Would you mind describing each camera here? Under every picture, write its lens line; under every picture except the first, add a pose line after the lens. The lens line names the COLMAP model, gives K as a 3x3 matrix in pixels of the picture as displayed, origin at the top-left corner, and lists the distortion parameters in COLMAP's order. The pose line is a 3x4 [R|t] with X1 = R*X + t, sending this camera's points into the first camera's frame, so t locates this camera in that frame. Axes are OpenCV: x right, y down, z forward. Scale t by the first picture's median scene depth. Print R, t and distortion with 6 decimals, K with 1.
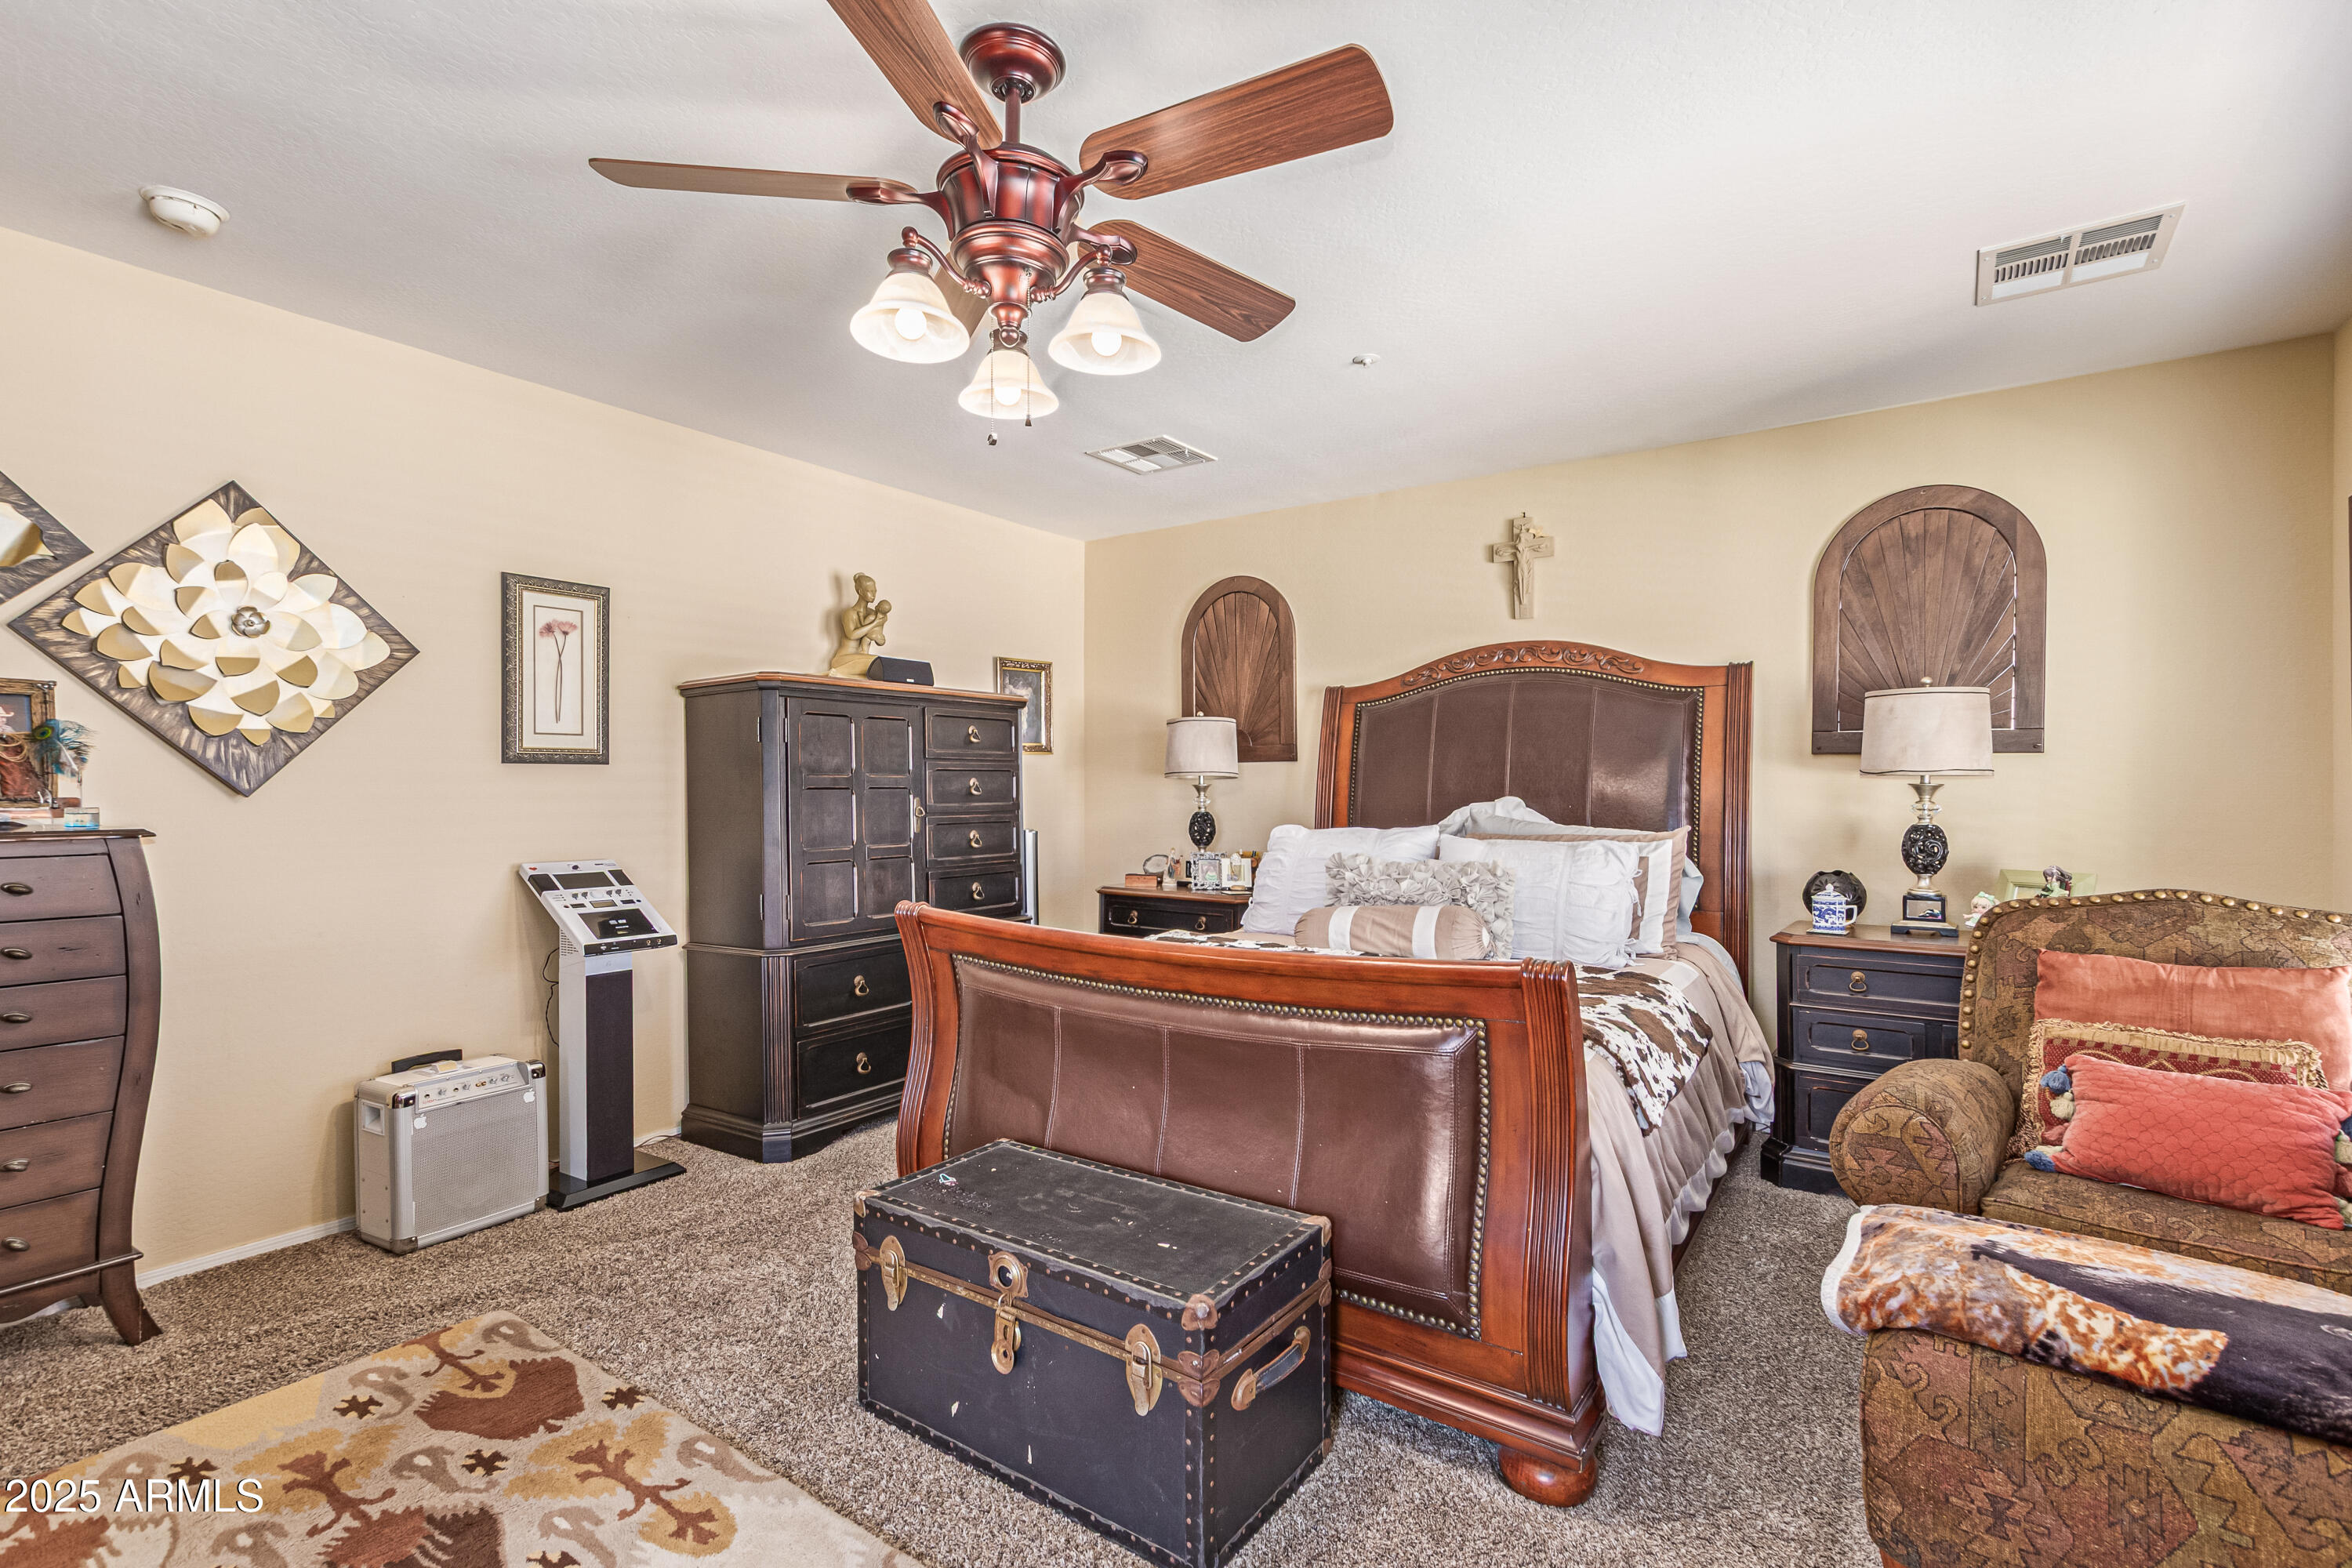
lens RADIAL K [[1085.6, 0, 1180.6], [0, 1085.6, 791.8], [0, 0, 1]] dist [0.007301, -0.000938]
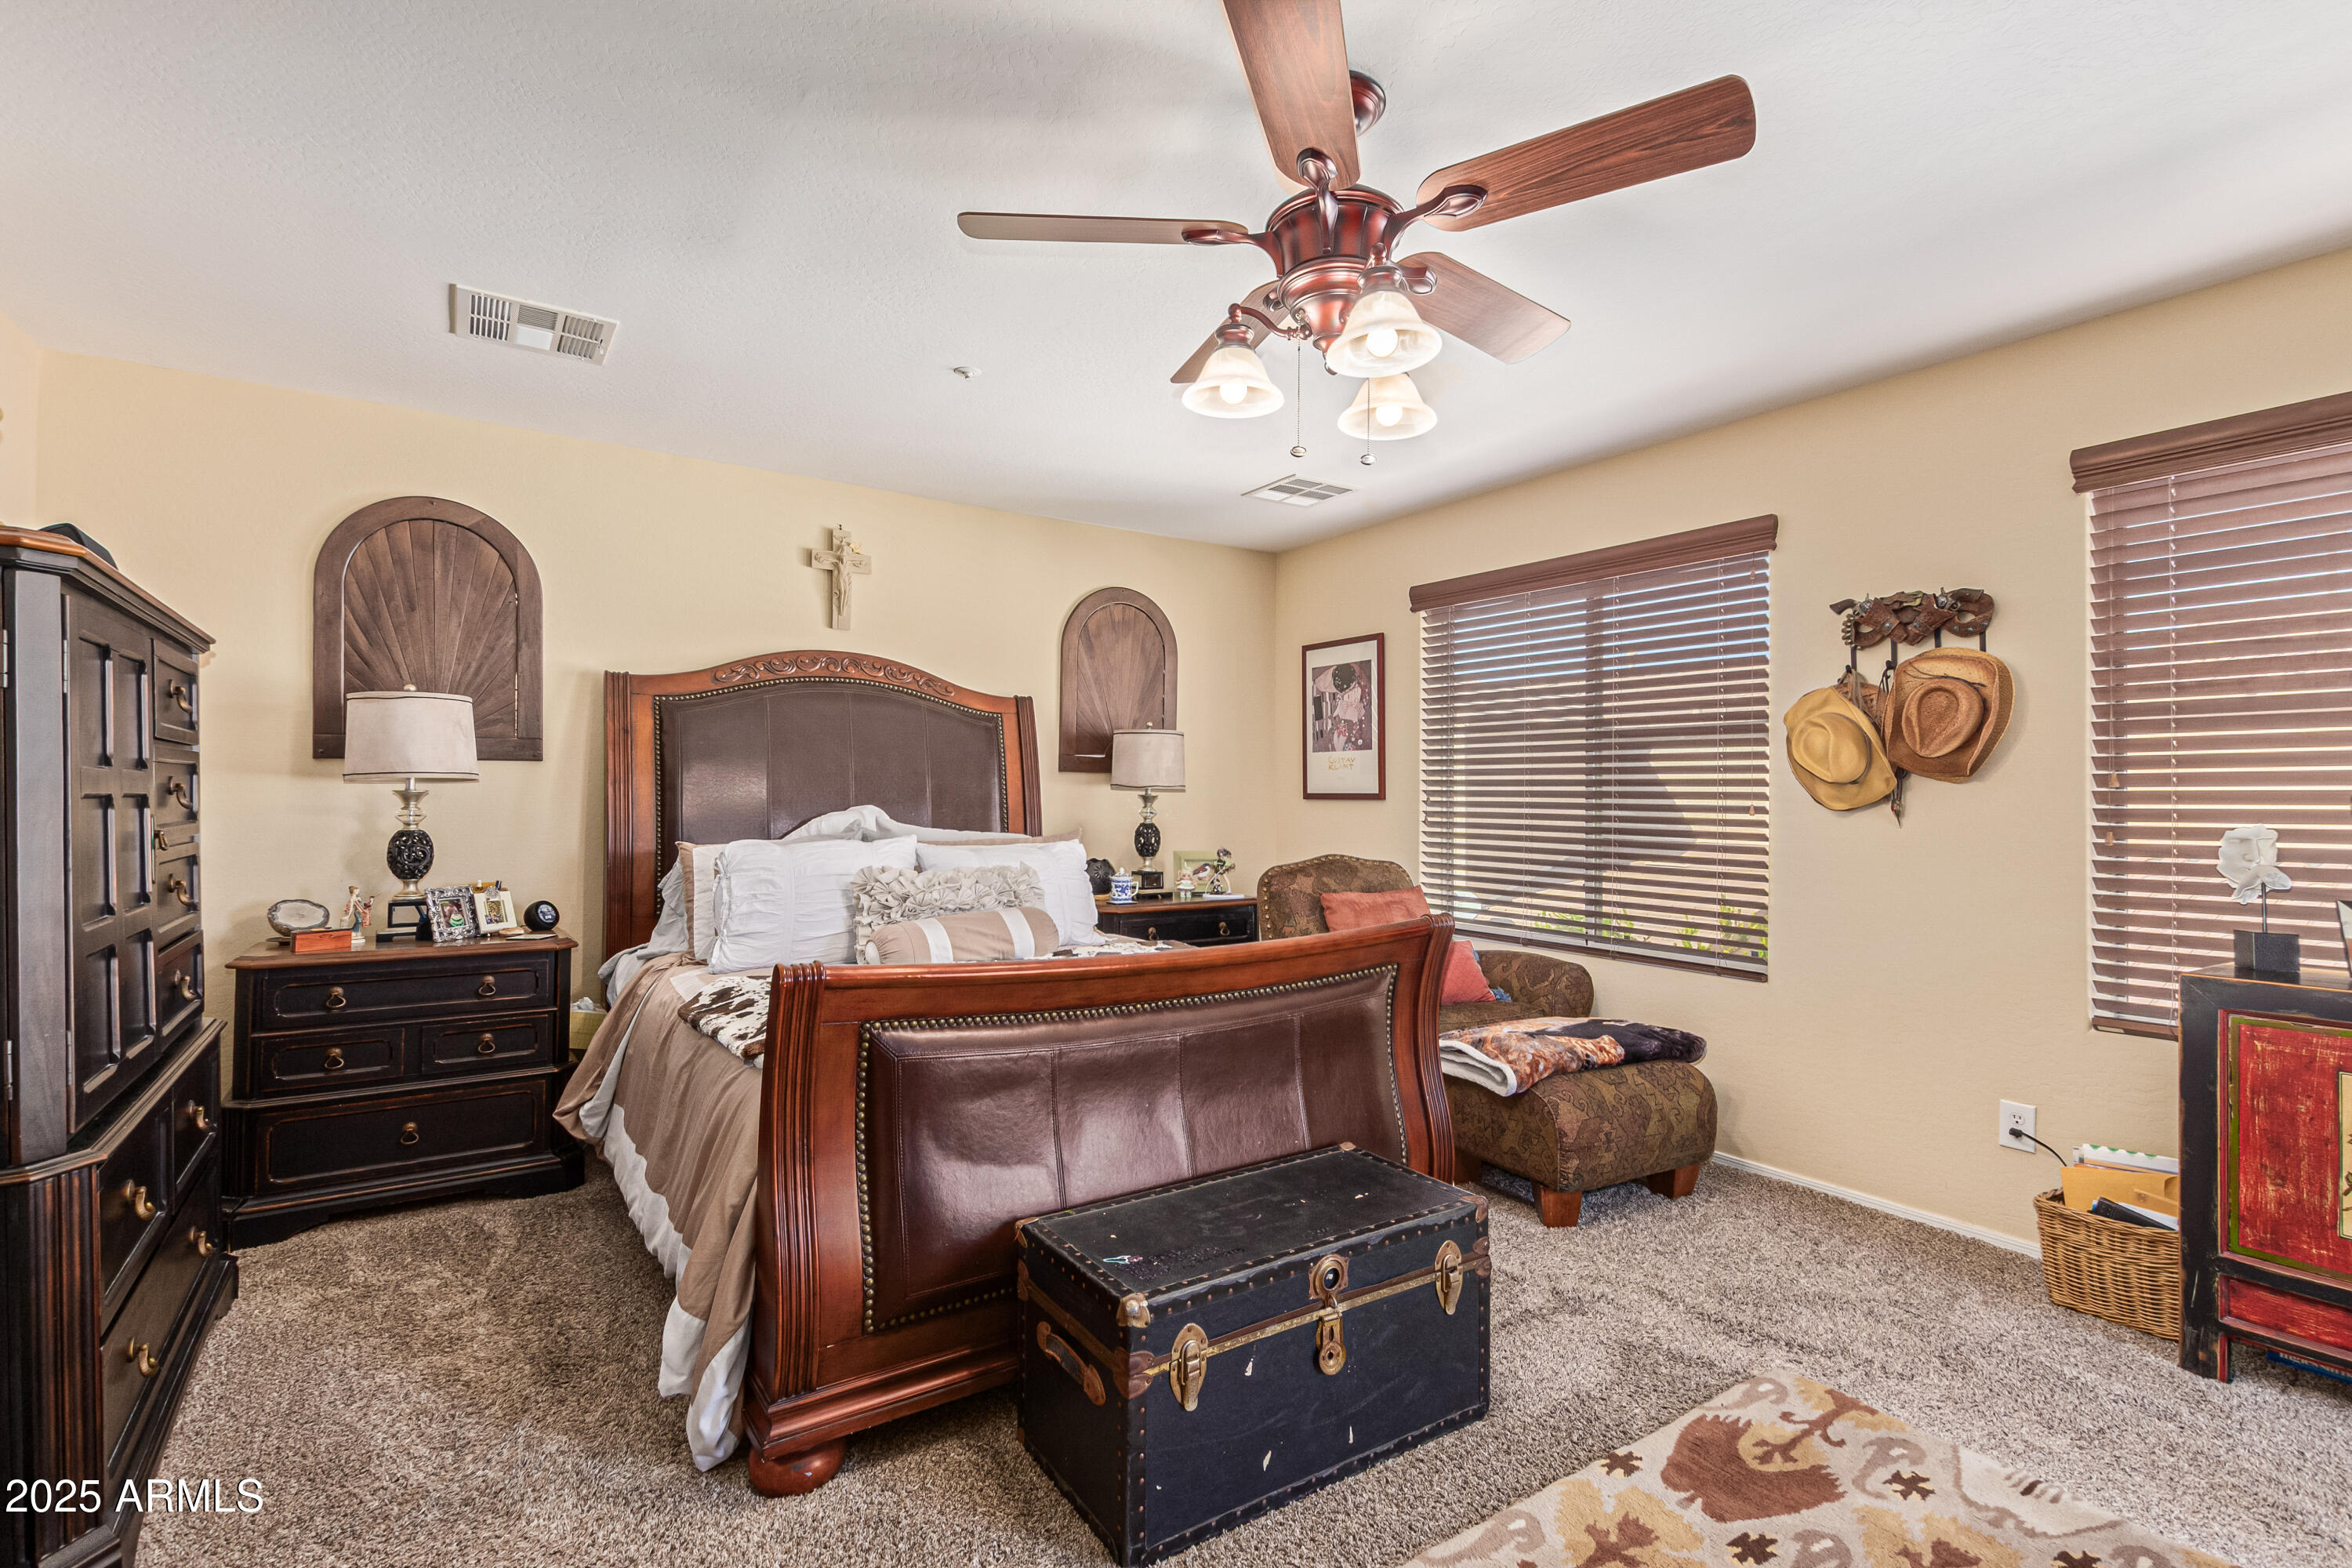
lens RADIAL K [[1093.6, 0, 1175.9], [0, 1093.6, 787.2], [0, 0, 1]] dist [0.005870, 0.000107]
pose [[0.359711, 0.010370, 0.933006, -0.613708], [-0.000346, 0.999940, -0.010980, -0.001548], [-0.933064, 0.003627, 0.359692, 0.399946]]
